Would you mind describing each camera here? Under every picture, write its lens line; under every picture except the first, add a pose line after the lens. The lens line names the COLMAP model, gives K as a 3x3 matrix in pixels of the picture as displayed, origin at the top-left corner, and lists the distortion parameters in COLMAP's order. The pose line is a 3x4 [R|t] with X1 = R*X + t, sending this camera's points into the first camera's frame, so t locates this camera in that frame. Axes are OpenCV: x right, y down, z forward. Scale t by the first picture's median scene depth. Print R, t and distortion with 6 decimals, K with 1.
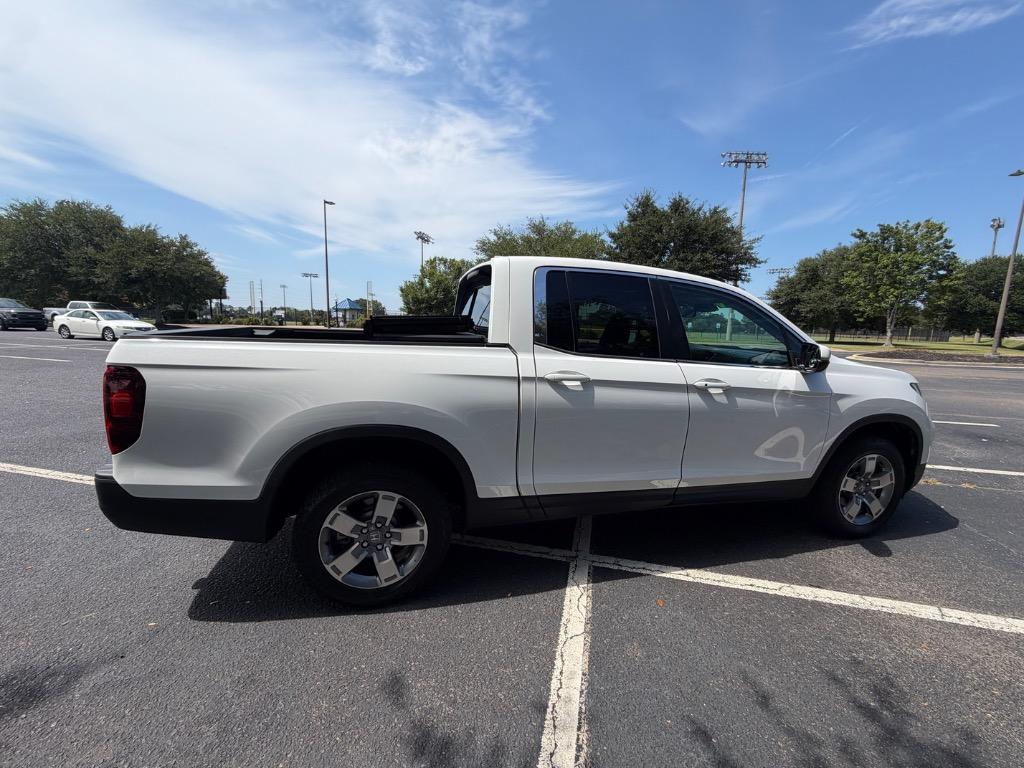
lens RADIAL K [[421.9, 0, 512.0], [0, 421.9, 384.0], [0, 0, 1]] dist [-0.001329, -0.000444]
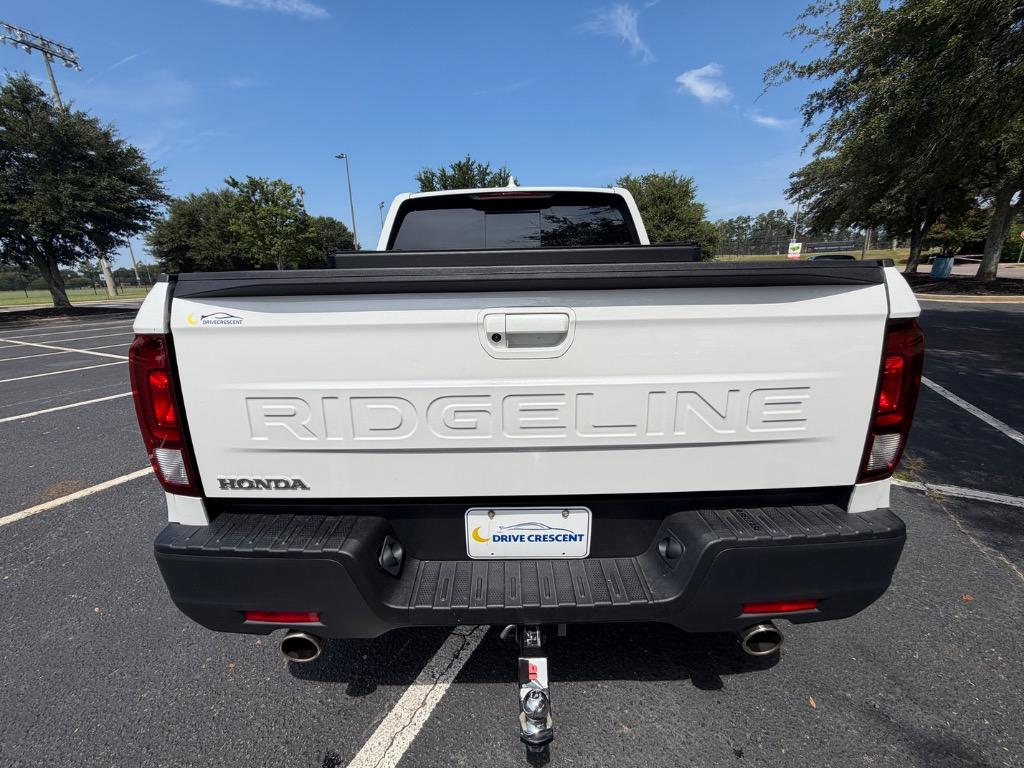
lens RADIAL K [[421.9, 0, 512.0], [0, 421.9, 384.0], [0, 0, 1]] dist [-0.001329, -0.000444]
pose [[0.220024, -0.282517, 0.933688, -0.139679], [0.174688, 0.953083, 0.247220, -0.016877], [-0.959726, 0.108709, 0.259053, 0.118333]]
